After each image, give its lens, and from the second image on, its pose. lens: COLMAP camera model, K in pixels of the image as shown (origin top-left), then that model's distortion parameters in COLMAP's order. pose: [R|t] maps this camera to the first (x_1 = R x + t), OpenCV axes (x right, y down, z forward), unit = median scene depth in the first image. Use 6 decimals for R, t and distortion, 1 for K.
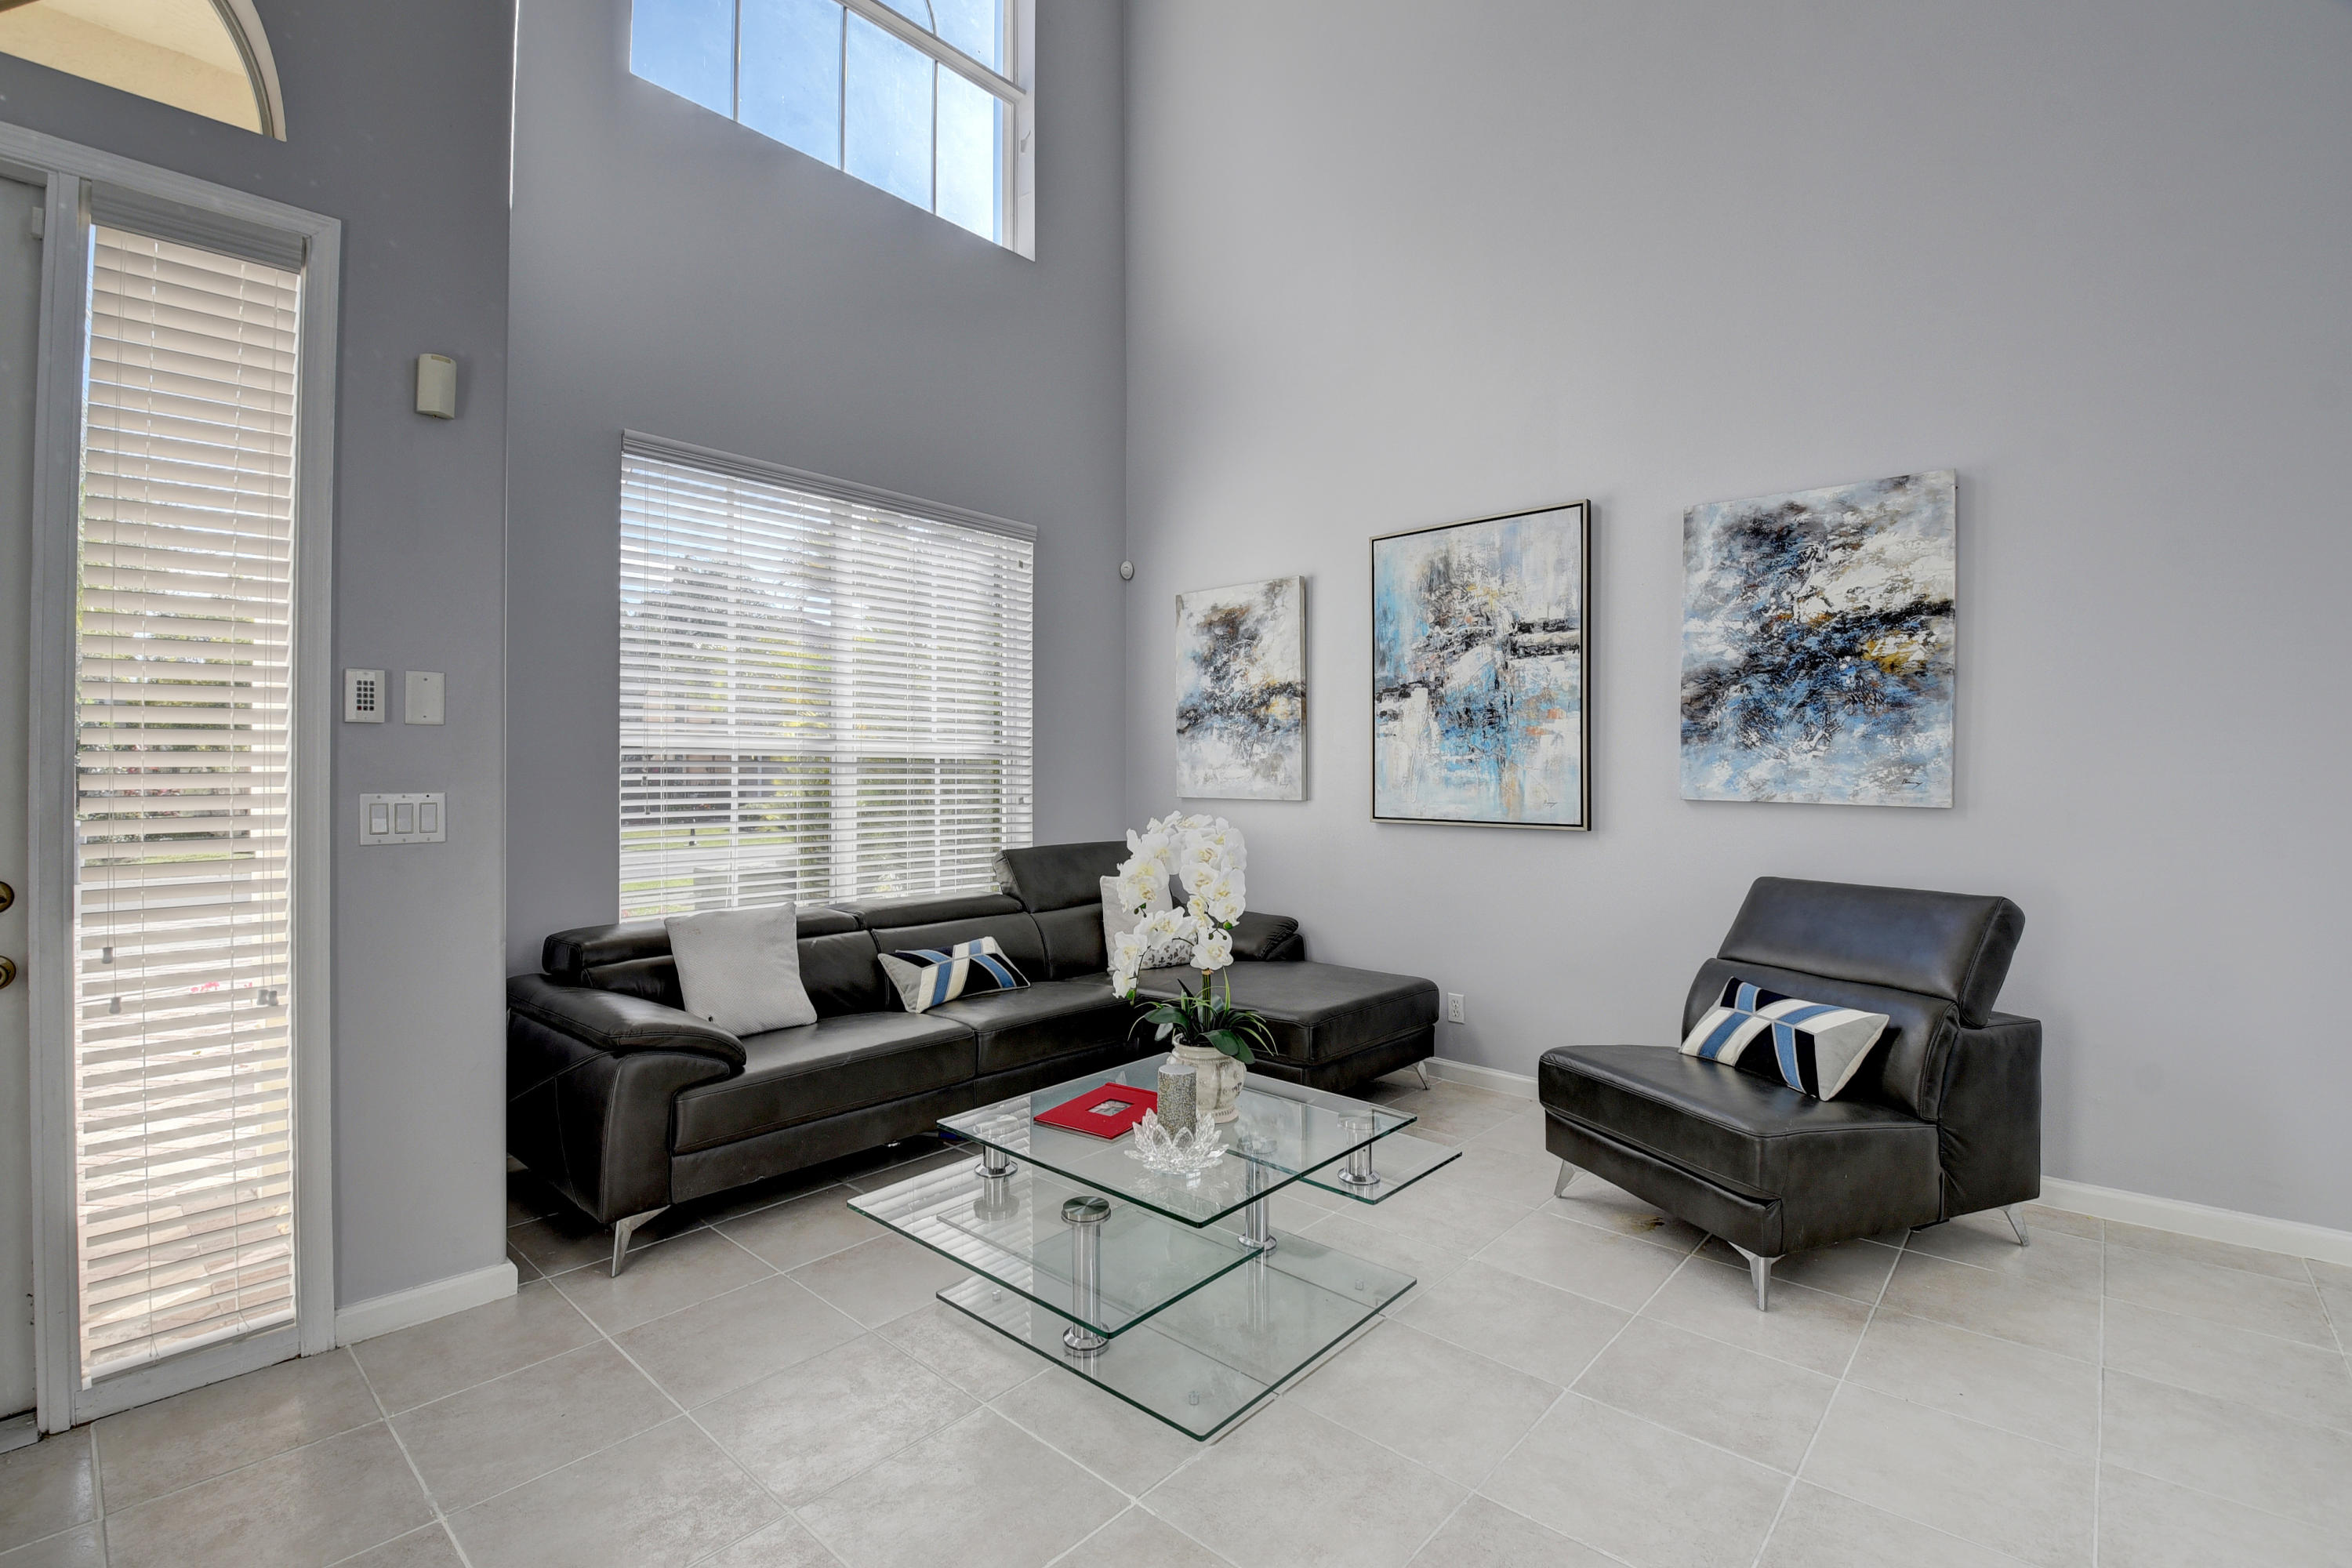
lens RADIAL K [[1042.3, 0, 1160.3], [0, 1042.3, 765.0], [0, 0, 1]] dist [-0.001201, -0.015286]
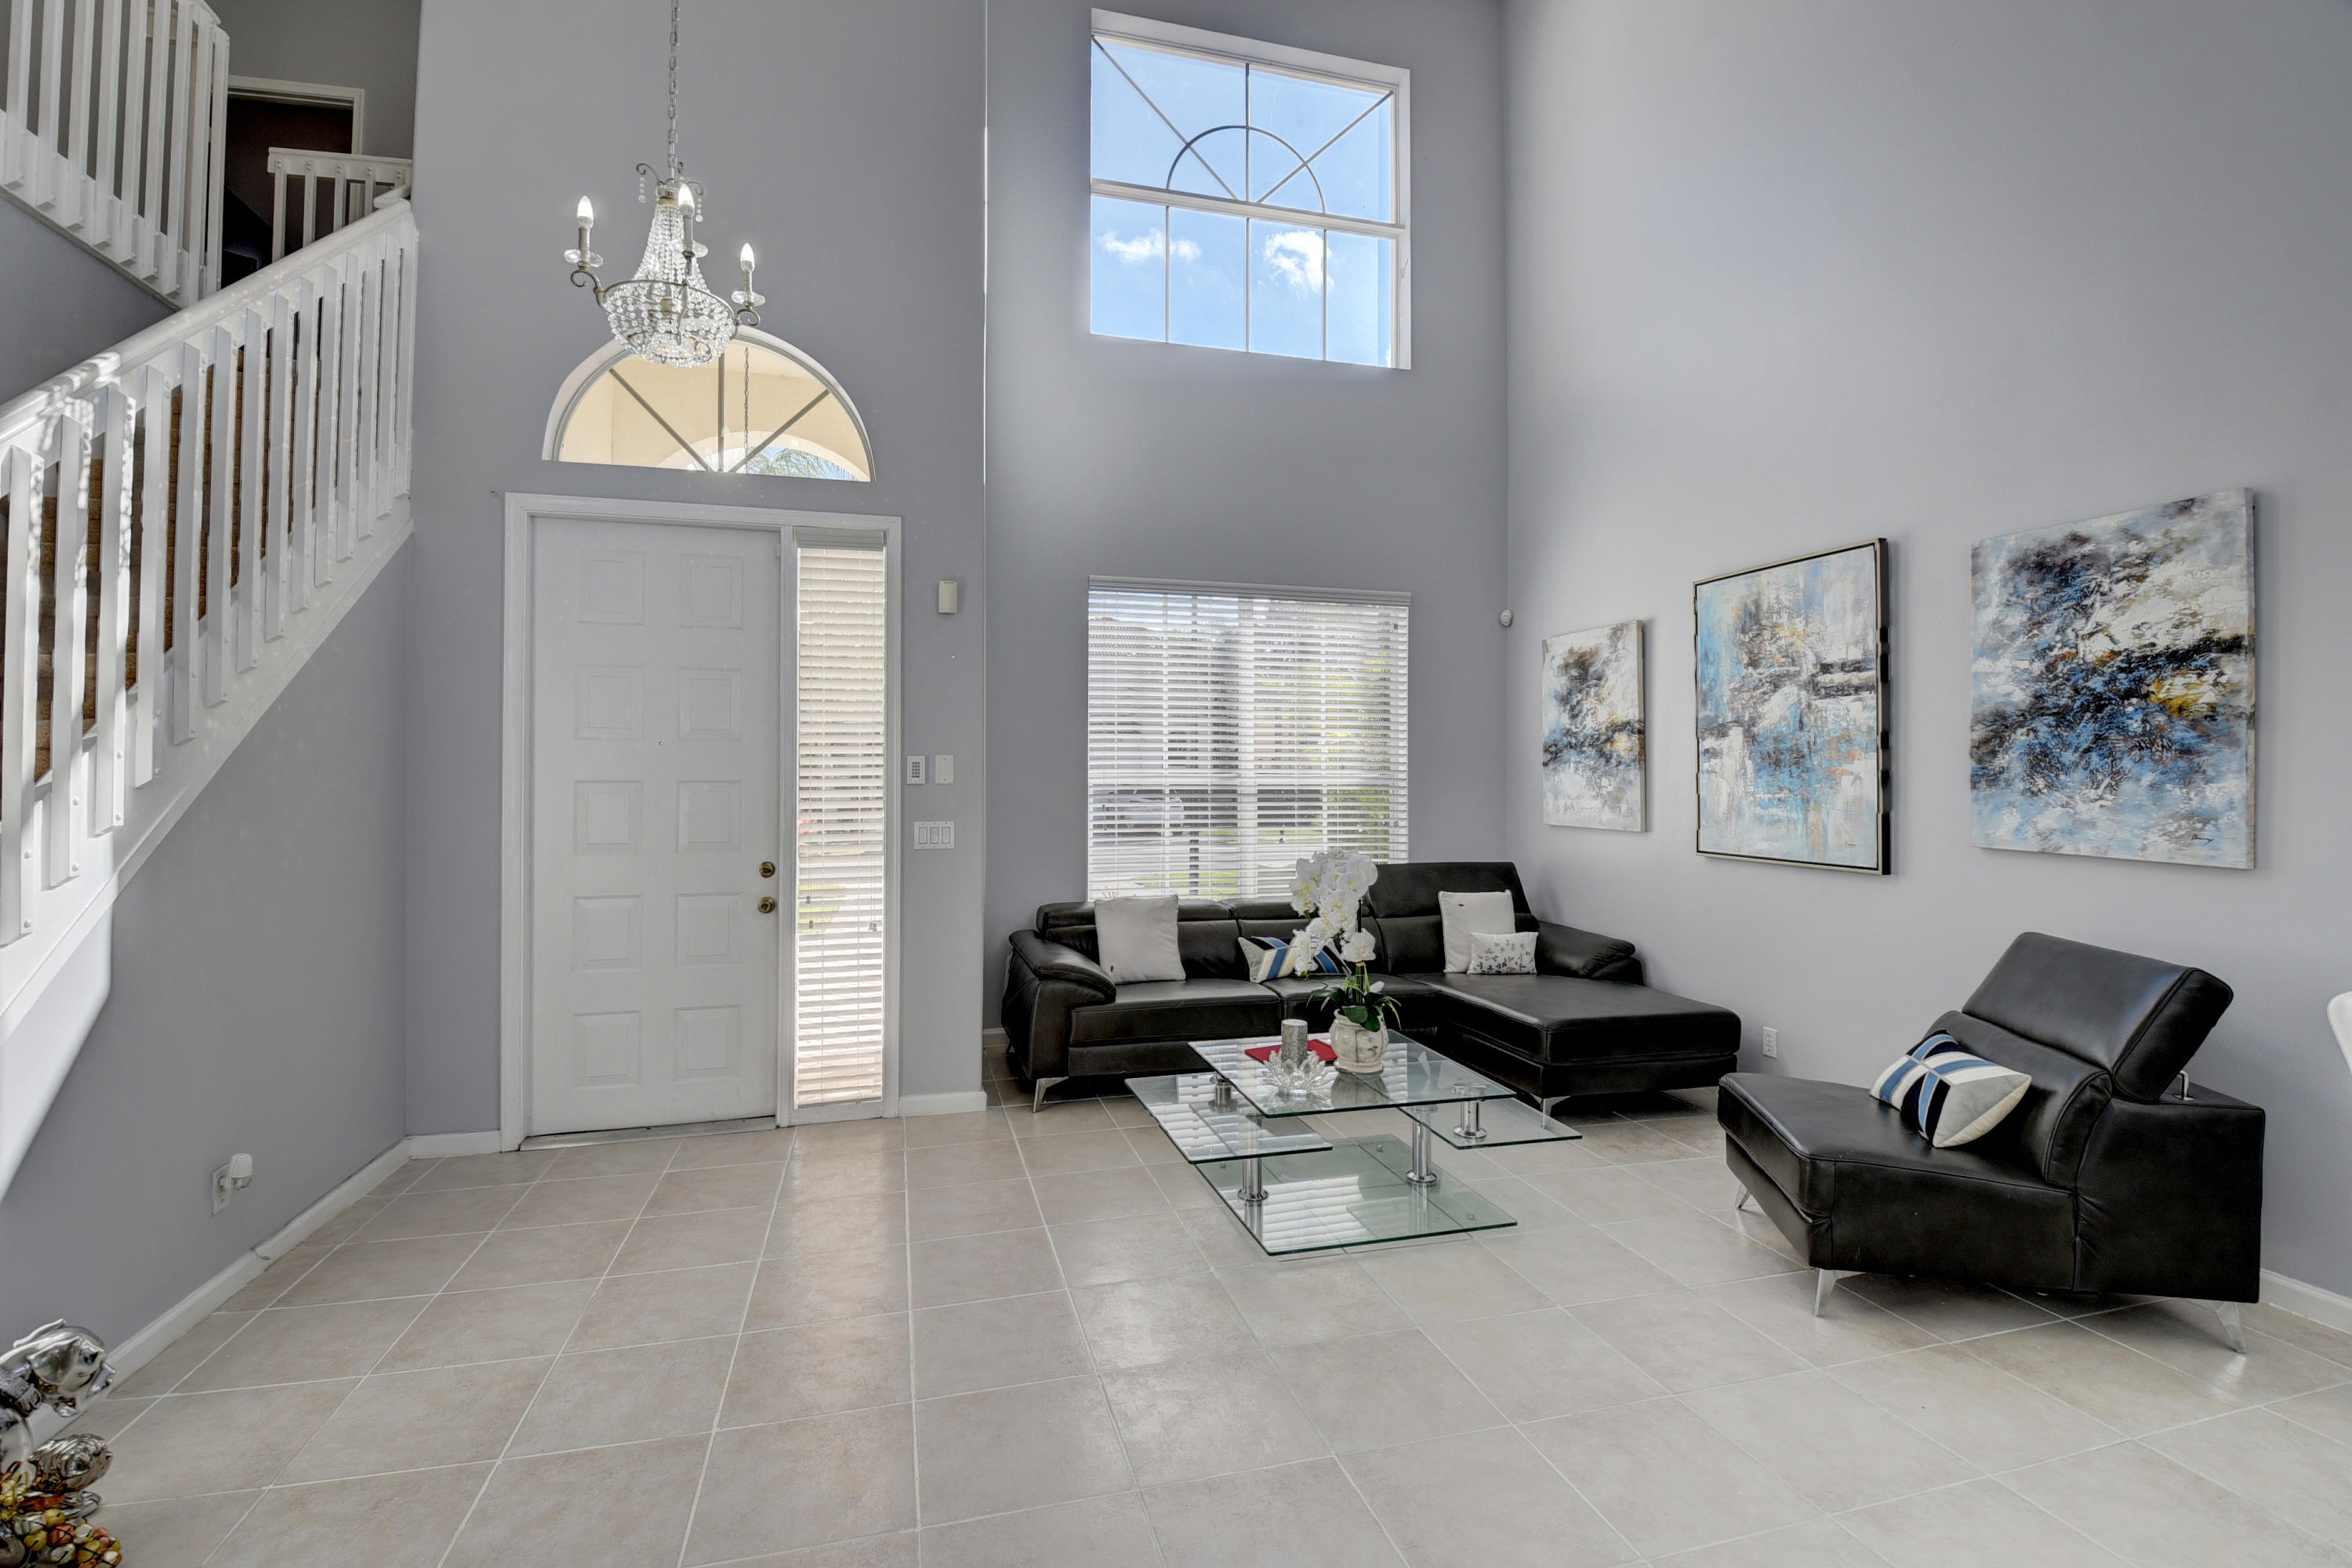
lens RADIAL K [[1042.3, 0, 1151.3], [0, 1042.3, 759.1], [0, 0, 1]] dist [-0.001201, -0.015286]
pose [[0.835179, -0.008864, -0.549906, 0.407588], [0.005096, 0.999952, -0.008379, -0.044628], [0.549954, 0.004196, 0.835184, -0.220199]]
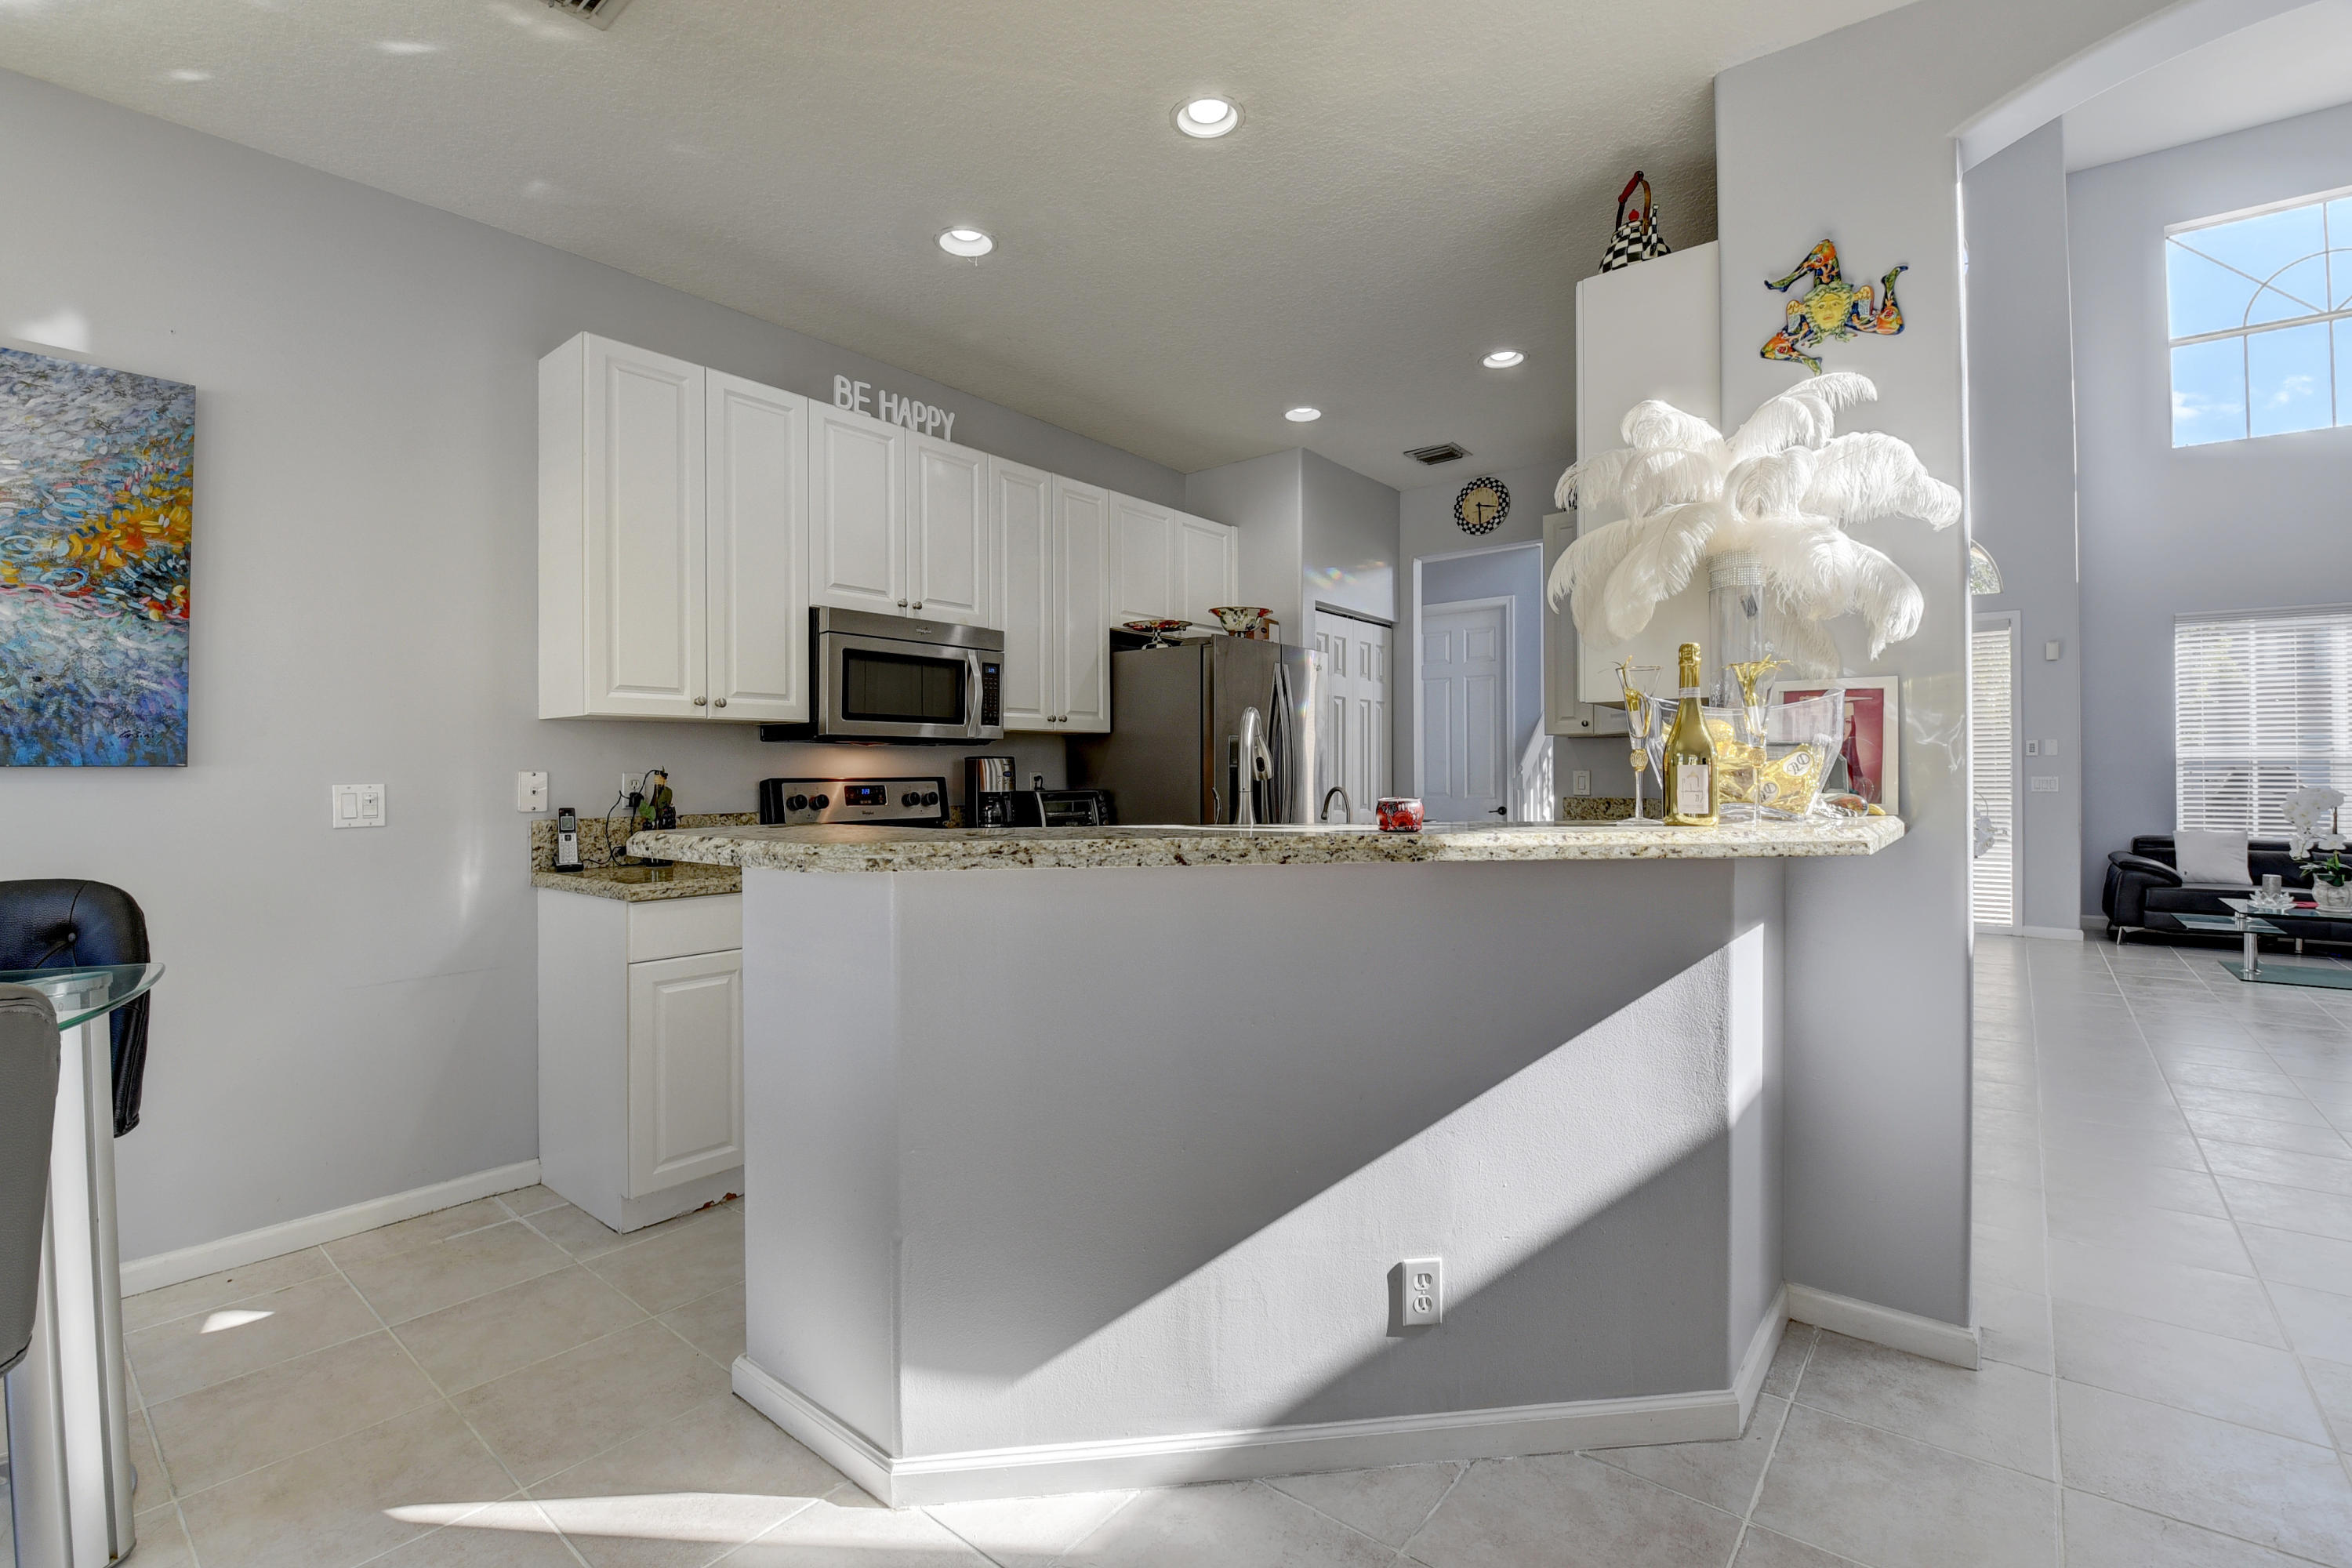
lens RADIAL K [[1042.3, 0, 1171.2], [0, 1042.3, 761.7], [0, 0, 1]] dist [-0.001201, -0.015286]
pose [[0.070500, -0.009337, -0.997468, 1.564200], [0.008458, 0.999926, -0.008762, -0.010918], [0.997476, -0.007819, 0.070574, -1.330941]]
